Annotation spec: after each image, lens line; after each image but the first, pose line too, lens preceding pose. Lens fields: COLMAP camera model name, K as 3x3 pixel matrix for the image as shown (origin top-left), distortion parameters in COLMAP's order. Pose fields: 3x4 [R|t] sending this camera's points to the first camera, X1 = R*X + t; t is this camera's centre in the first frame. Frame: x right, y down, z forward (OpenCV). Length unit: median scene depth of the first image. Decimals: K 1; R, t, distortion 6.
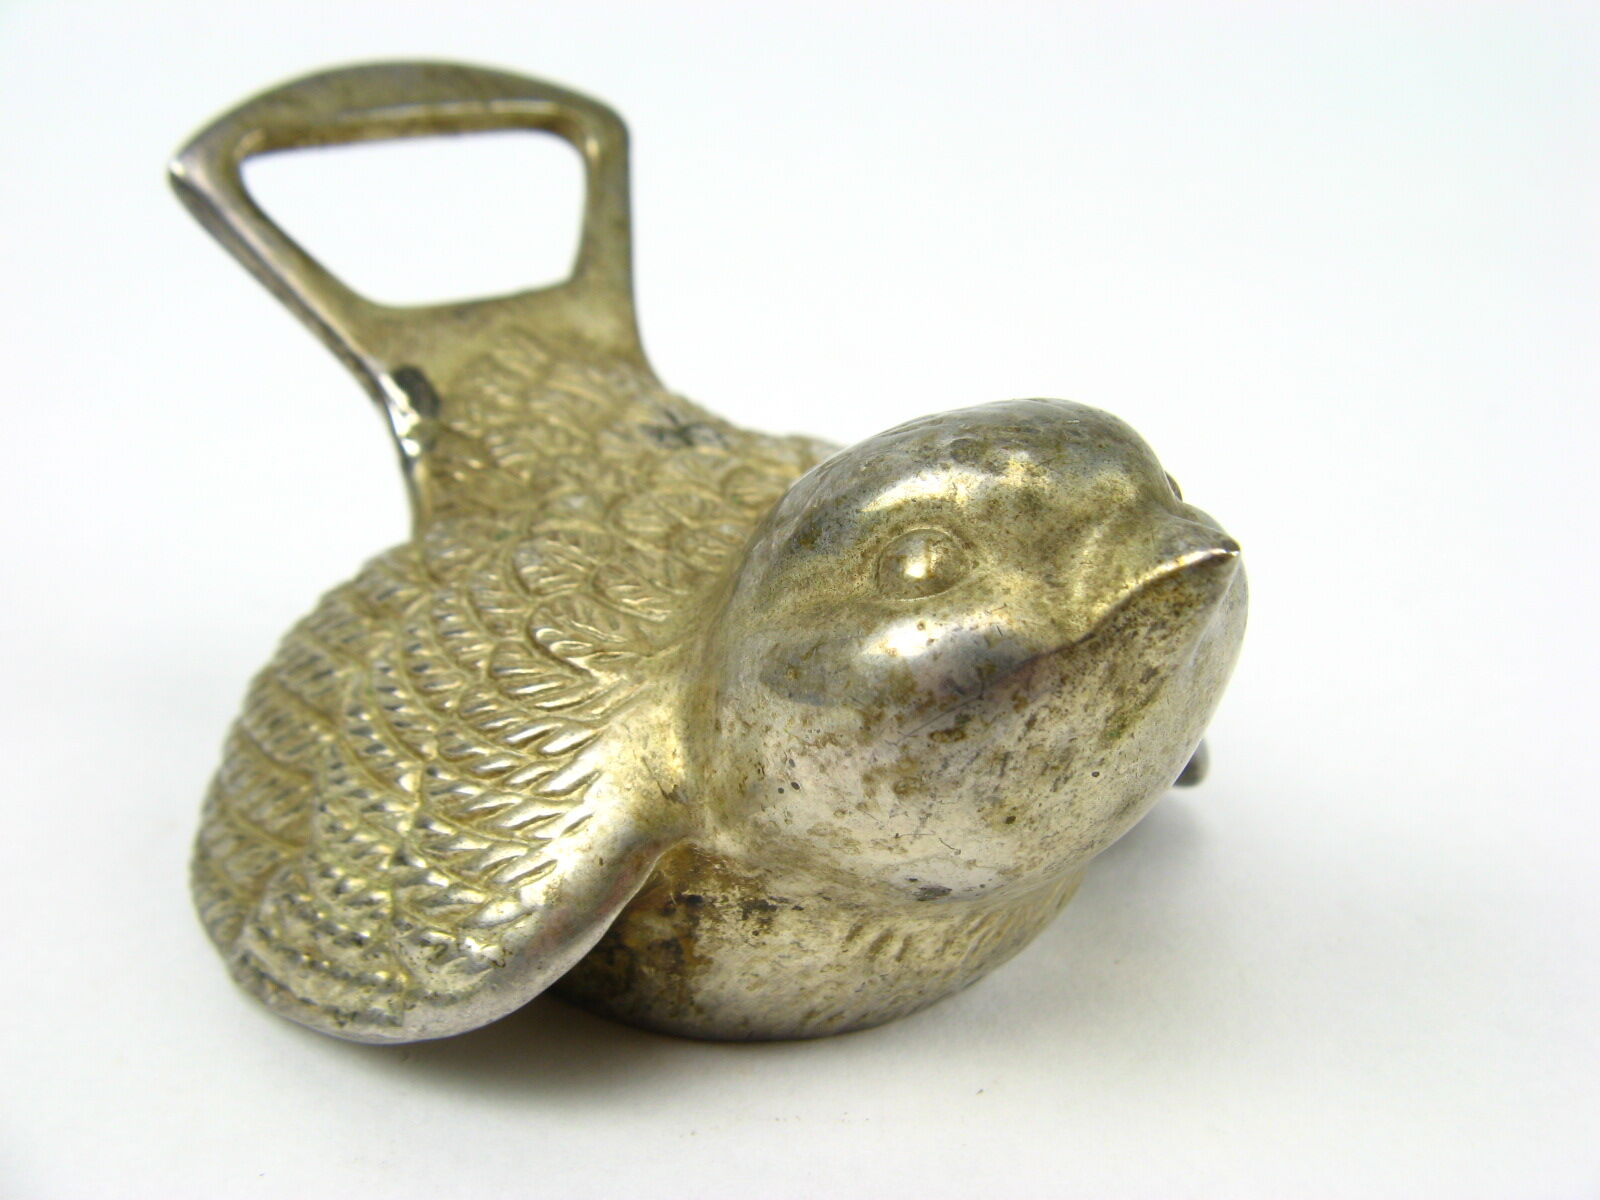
lens RADIAL K [[1602.1, 0, 800.0], [0, 1602.1, 600.0], [0, 0, 1]] dist [-0.184530, 0.014858]
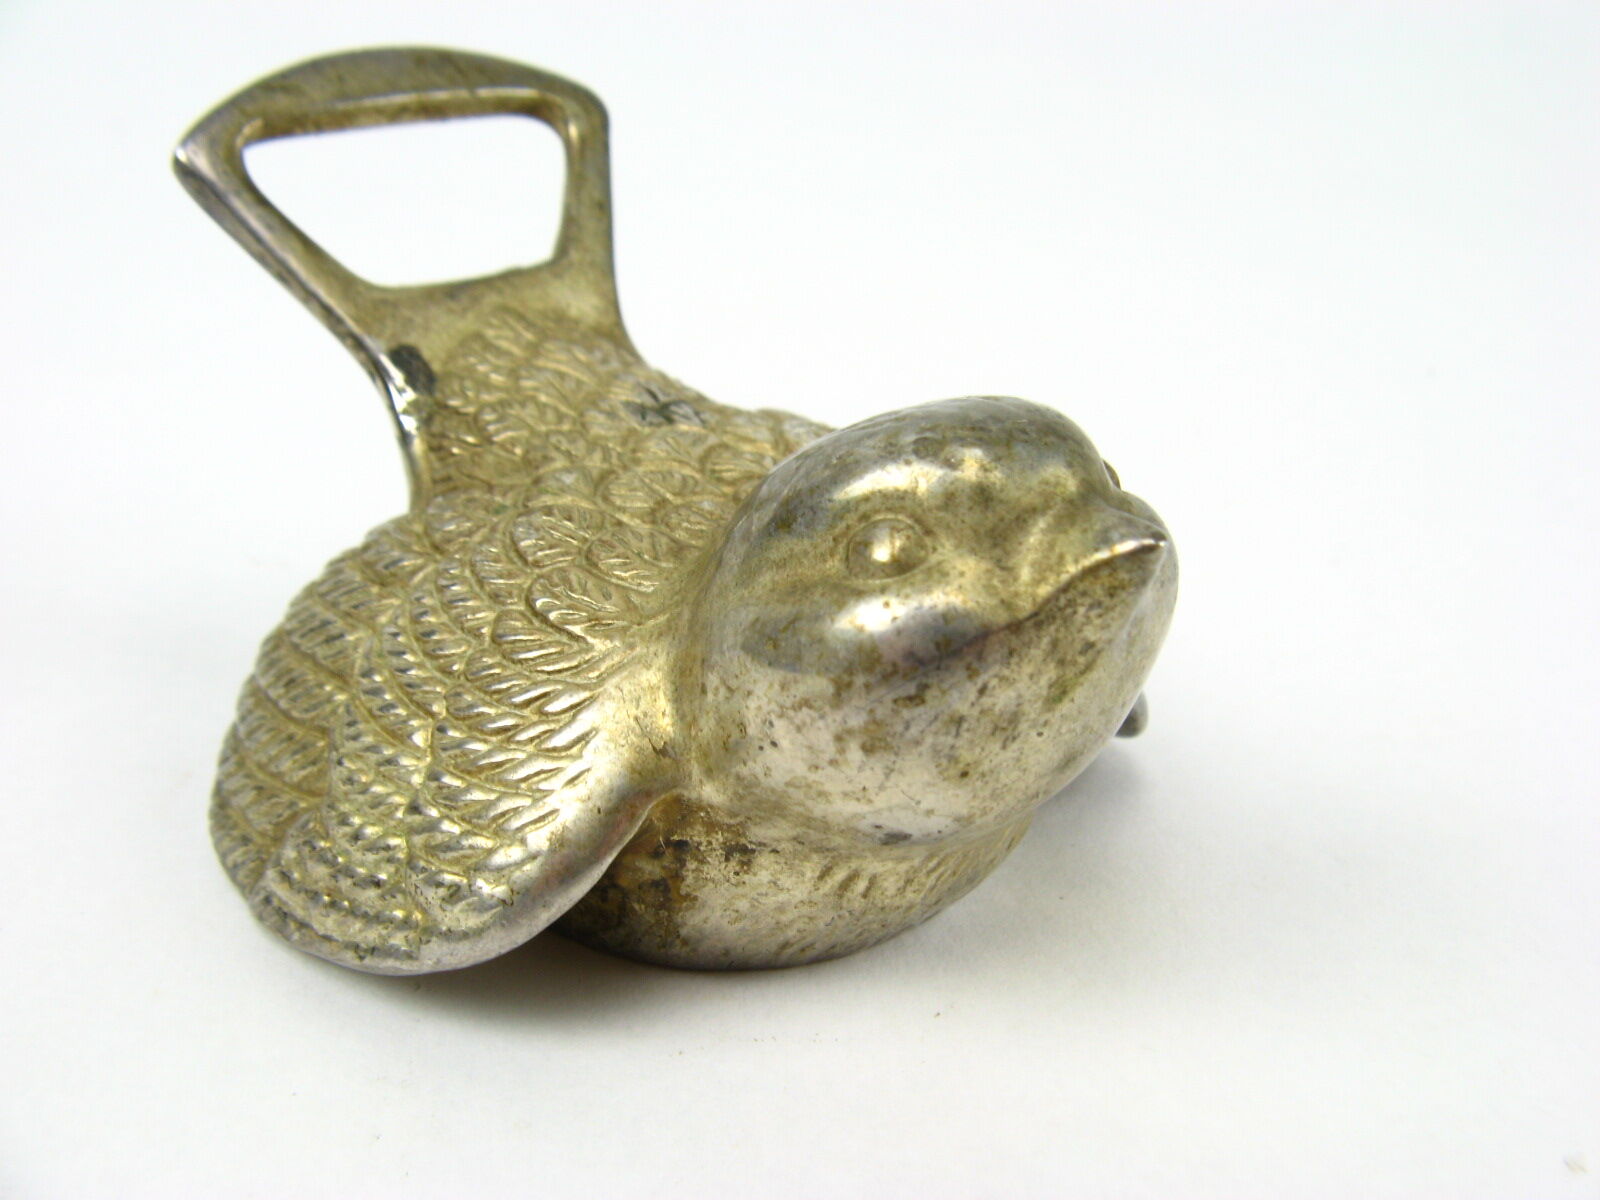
lens RADIAL K [[1602.1, 0, 800.0], [0, 1602.1, 600.0], [0, 0, 1]] dist [-0.184530, 0.014858]
pose [[0.999646, -0.000277, 0.026607, -0.013094], [-0.000847, 0.999107, 0.042243, -0.029376], [-0.026595, -0.042250, 0.998753, -0.109806]]
